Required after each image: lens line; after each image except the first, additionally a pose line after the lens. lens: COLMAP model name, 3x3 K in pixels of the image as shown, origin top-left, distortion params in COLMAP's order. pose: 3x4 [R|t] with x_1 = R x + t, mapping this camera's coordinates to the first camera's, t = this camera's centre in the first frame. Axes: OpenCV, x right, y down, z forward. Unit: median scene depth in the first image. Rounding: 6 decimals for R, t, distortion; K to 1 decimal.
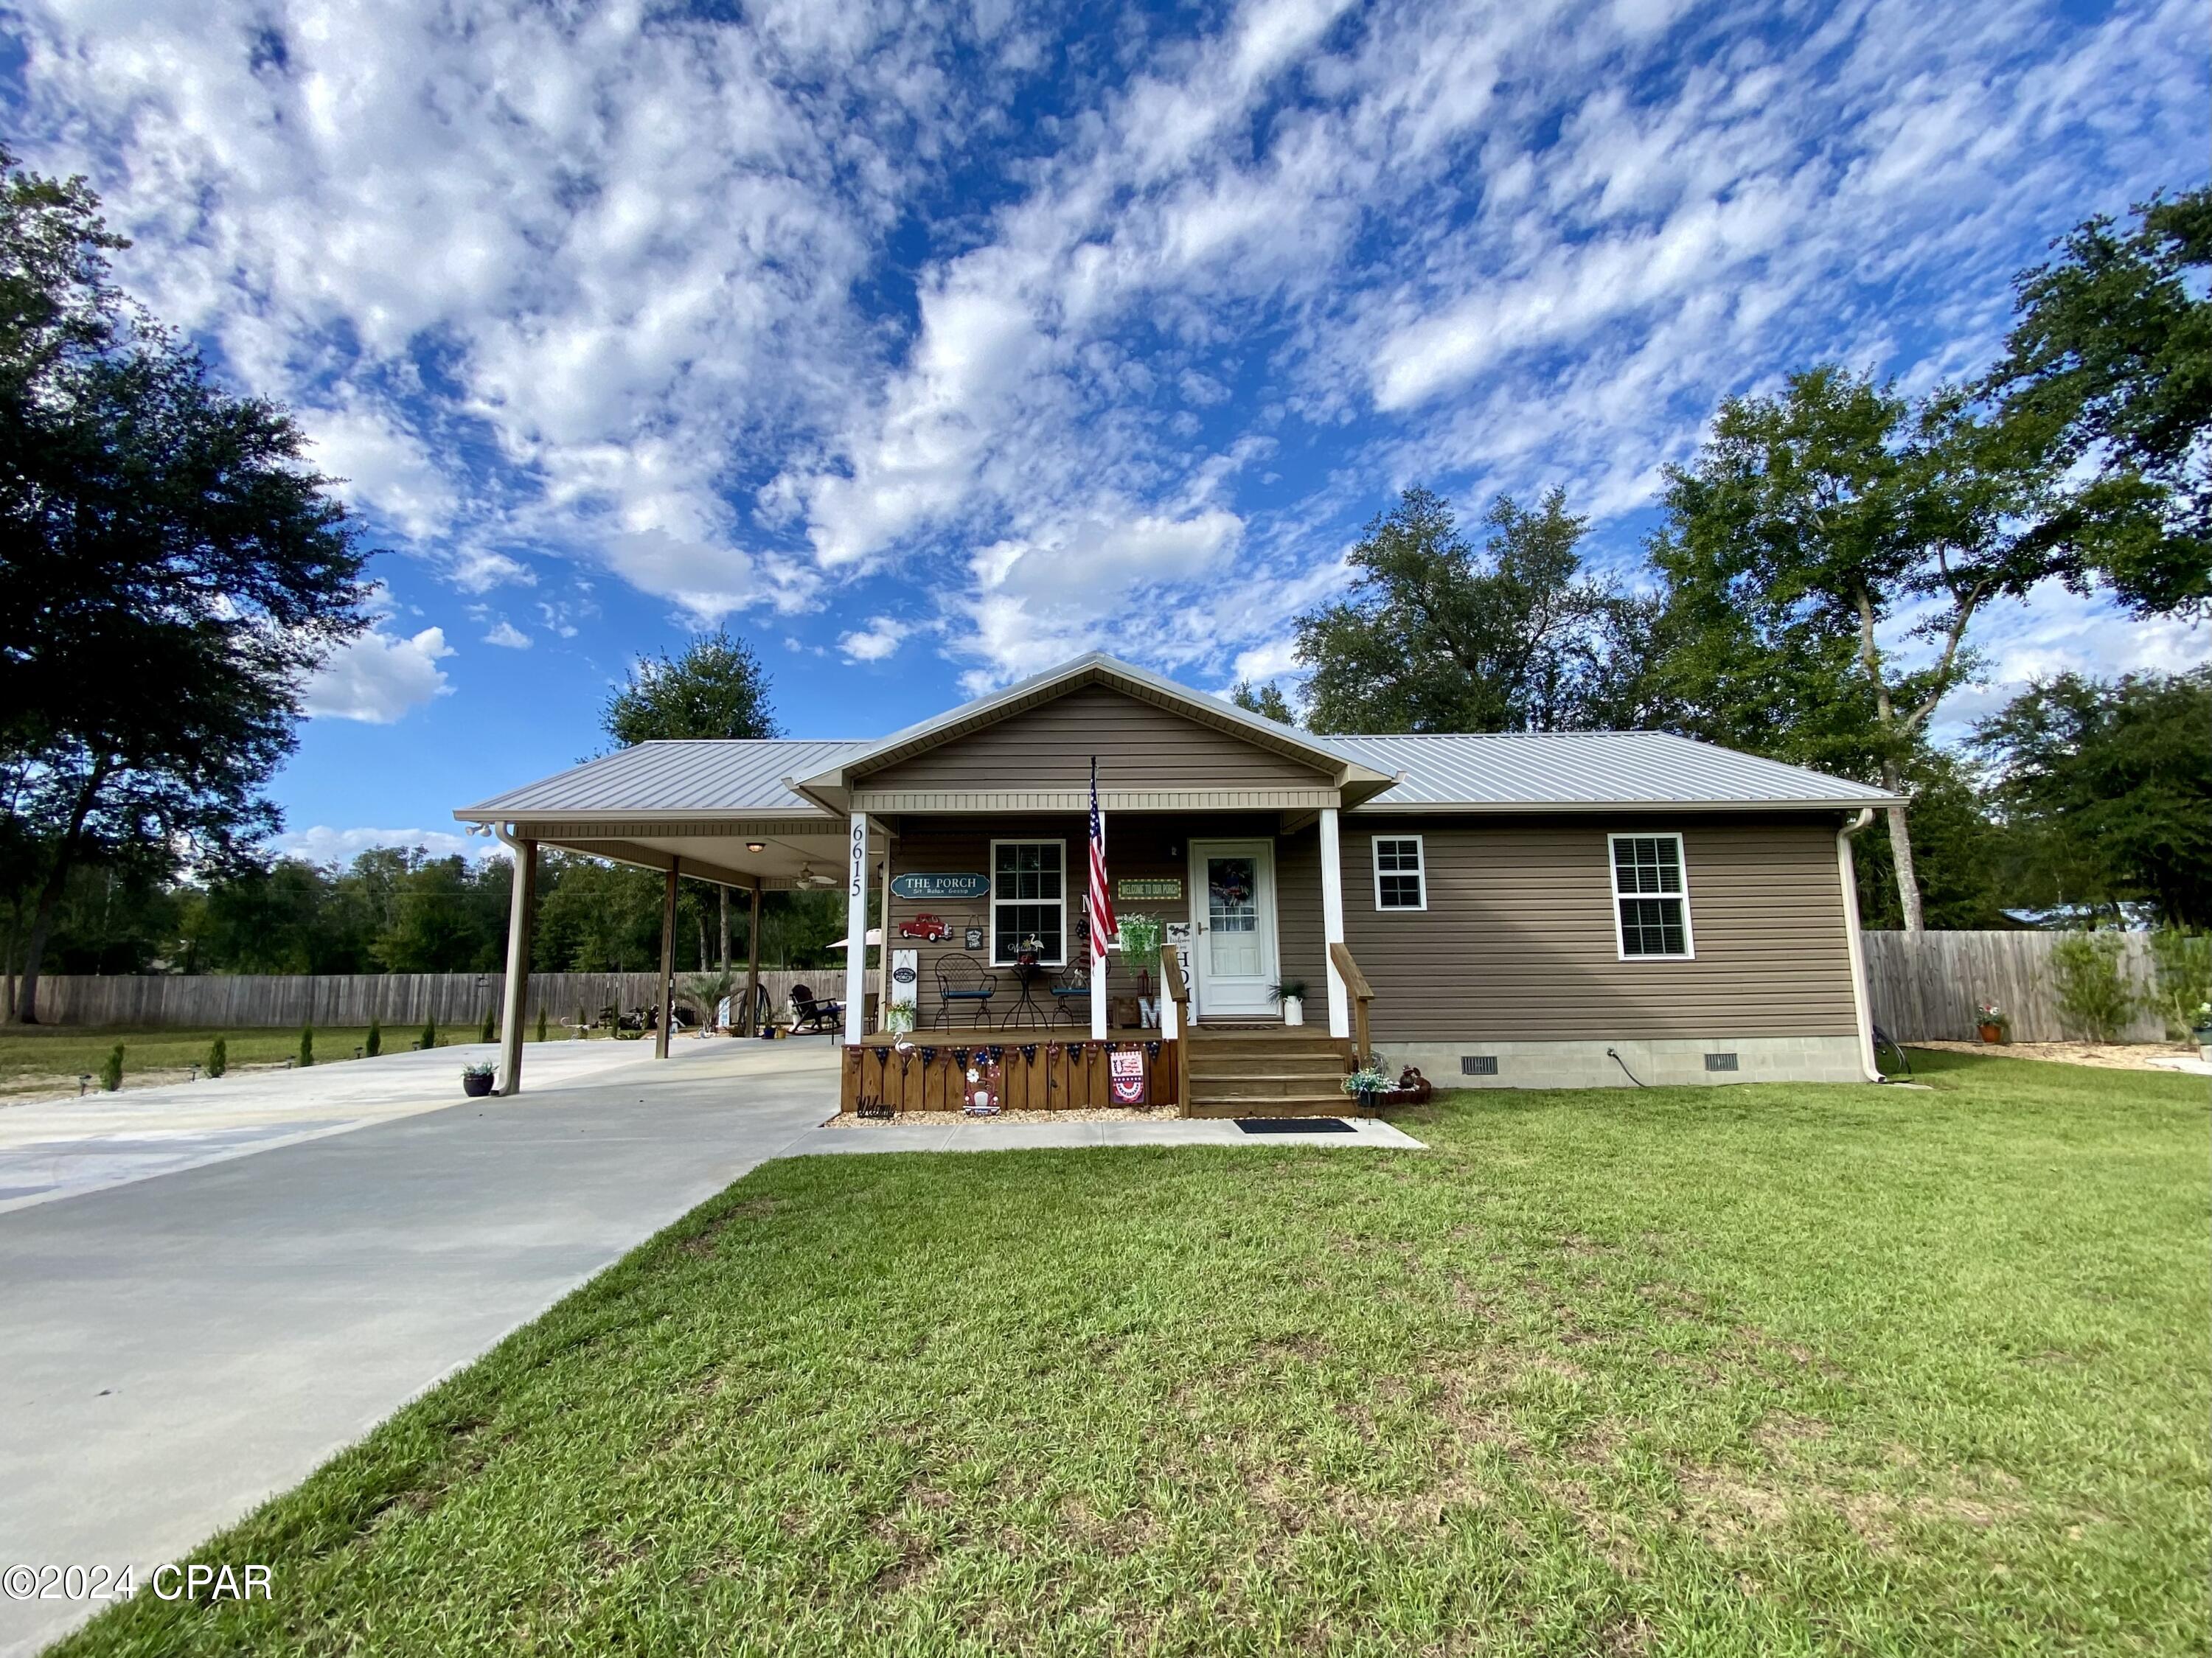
lens RADIAL K [[910.7, 0, 1106.0], [0, 910.7, 829.0], [0, 0, 1]] dist [0.026059, -0.016568]
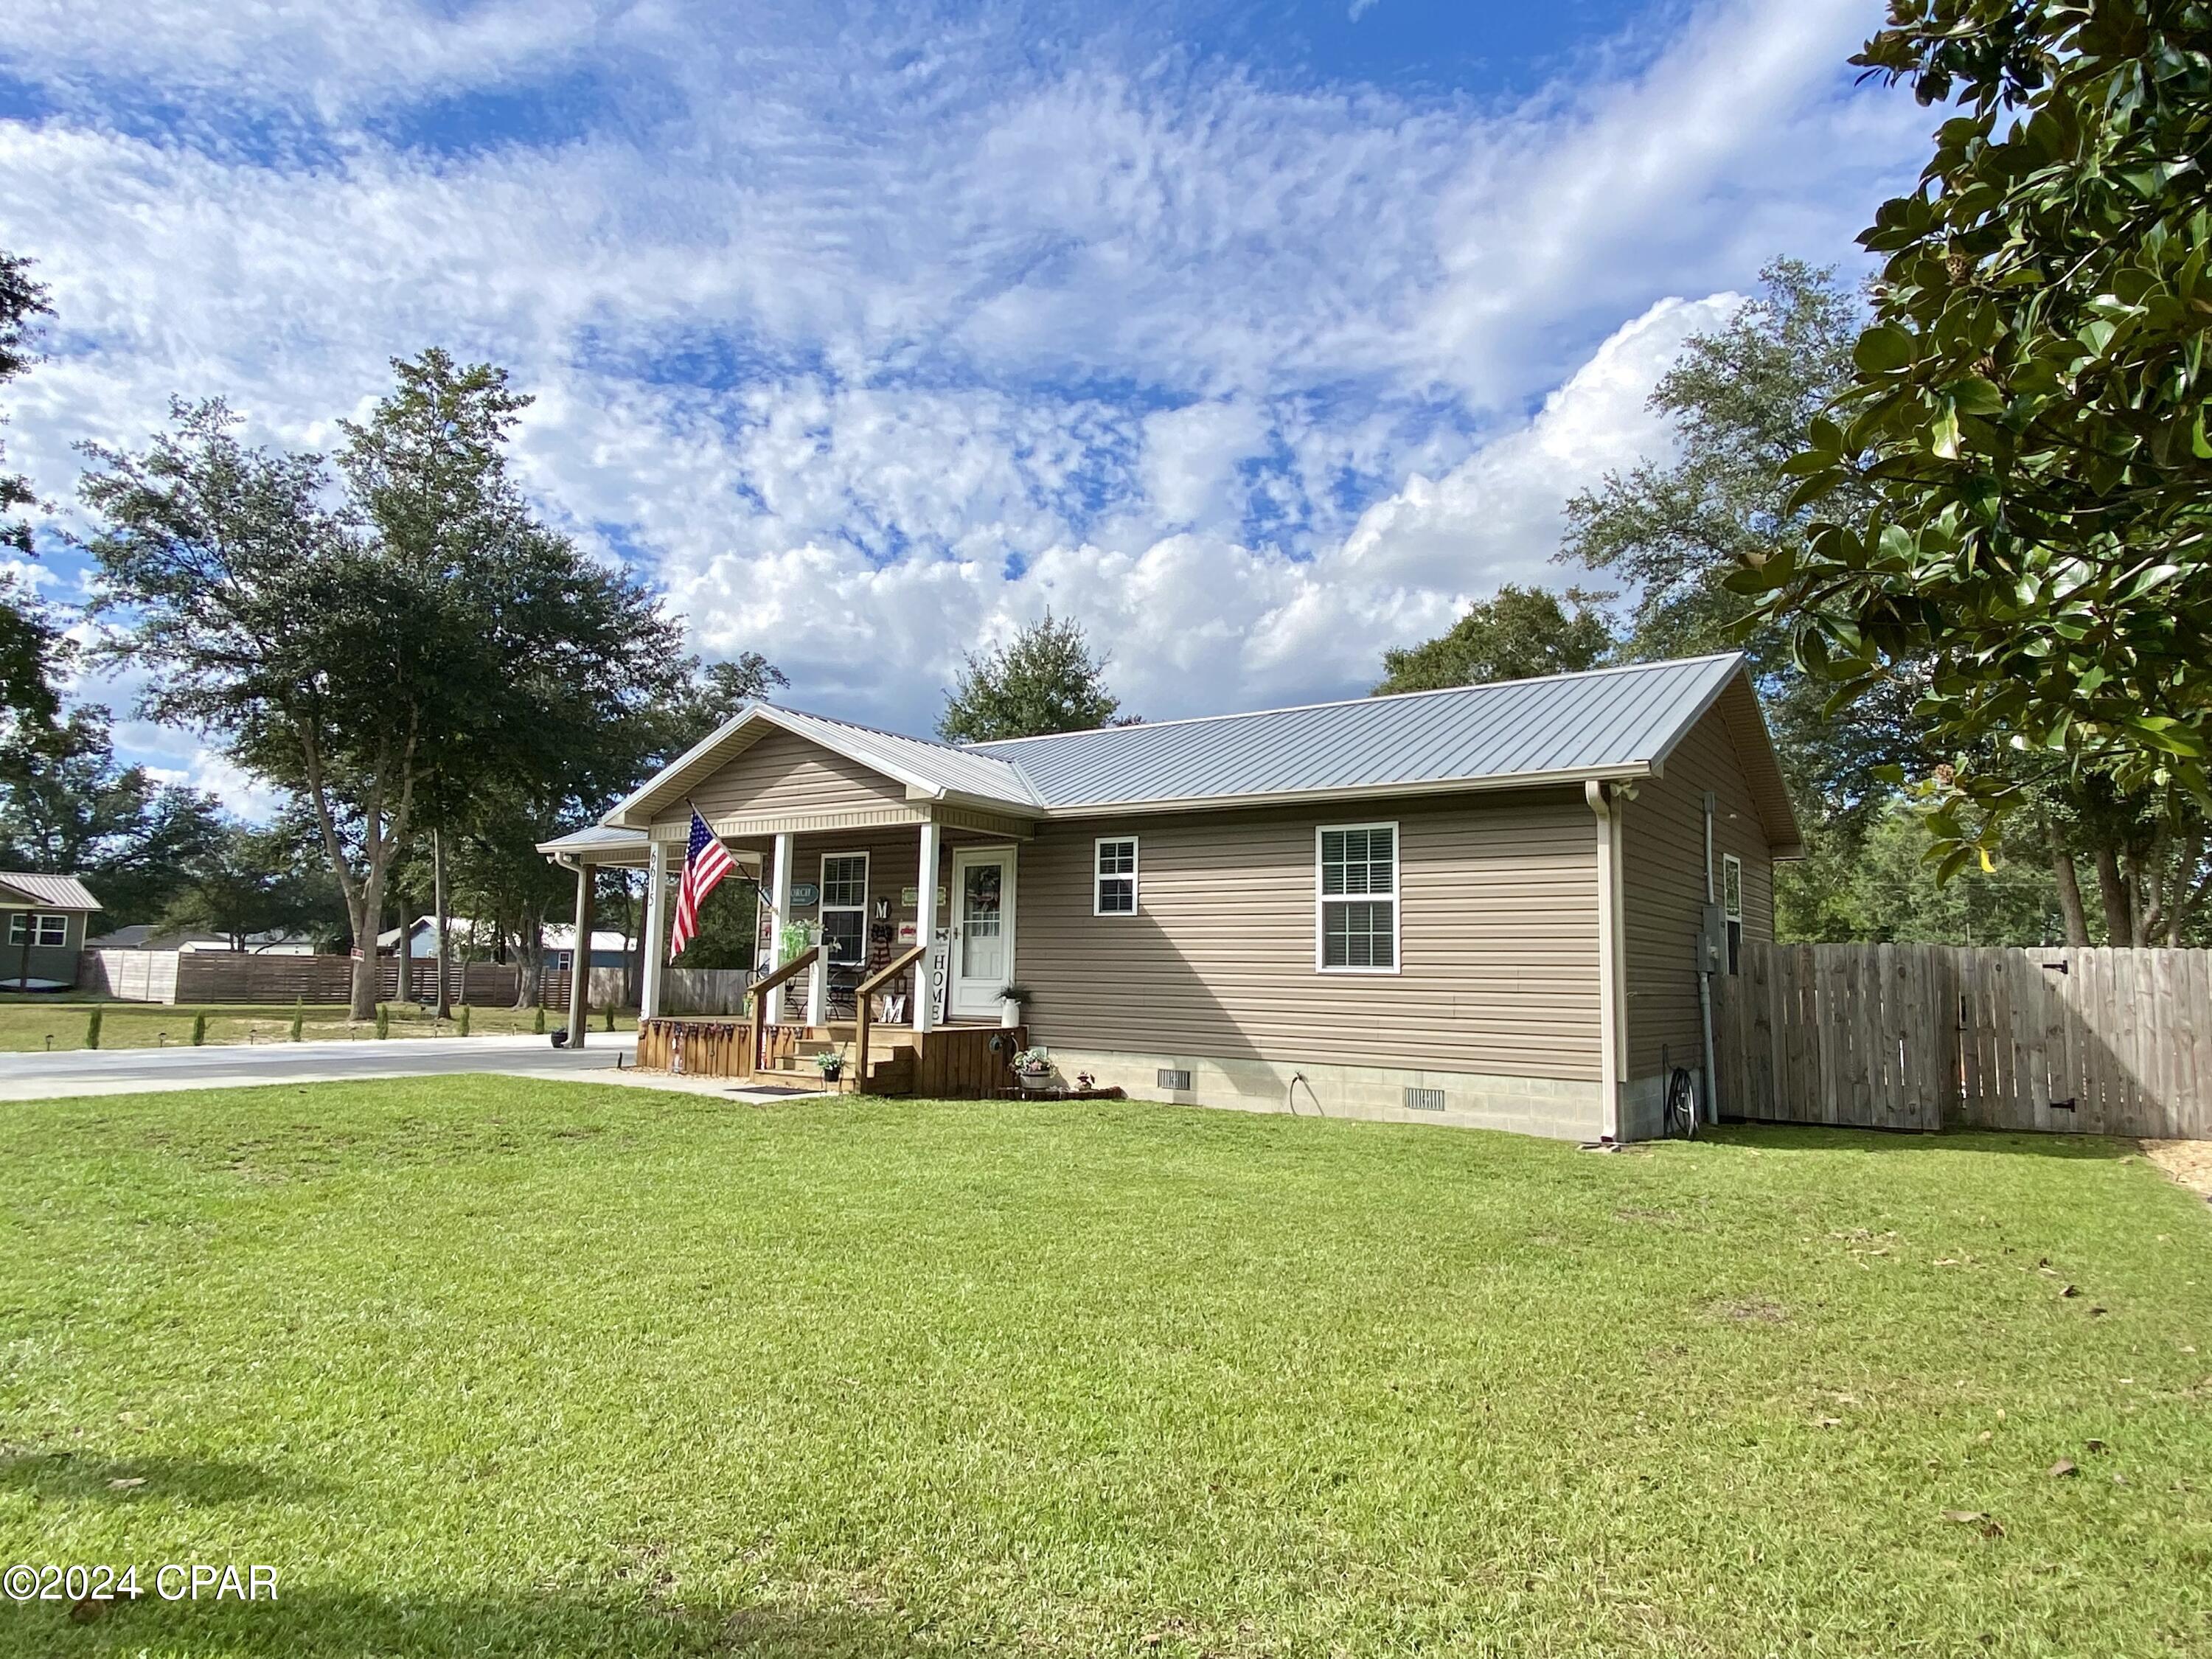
lens RADIAL K [[1335.3, 0, 1106.0], [0, 1335.3, 829.5], [0, 0, 1]] dist [0.024656, -0.002587]
pose [[0.804733, -0.038925, -0.592359, 0.359610], [0.053971, 0.998513, 0.007708, -0.003897], [0.591178, -0.038173, 0.805637, -0.040438]]
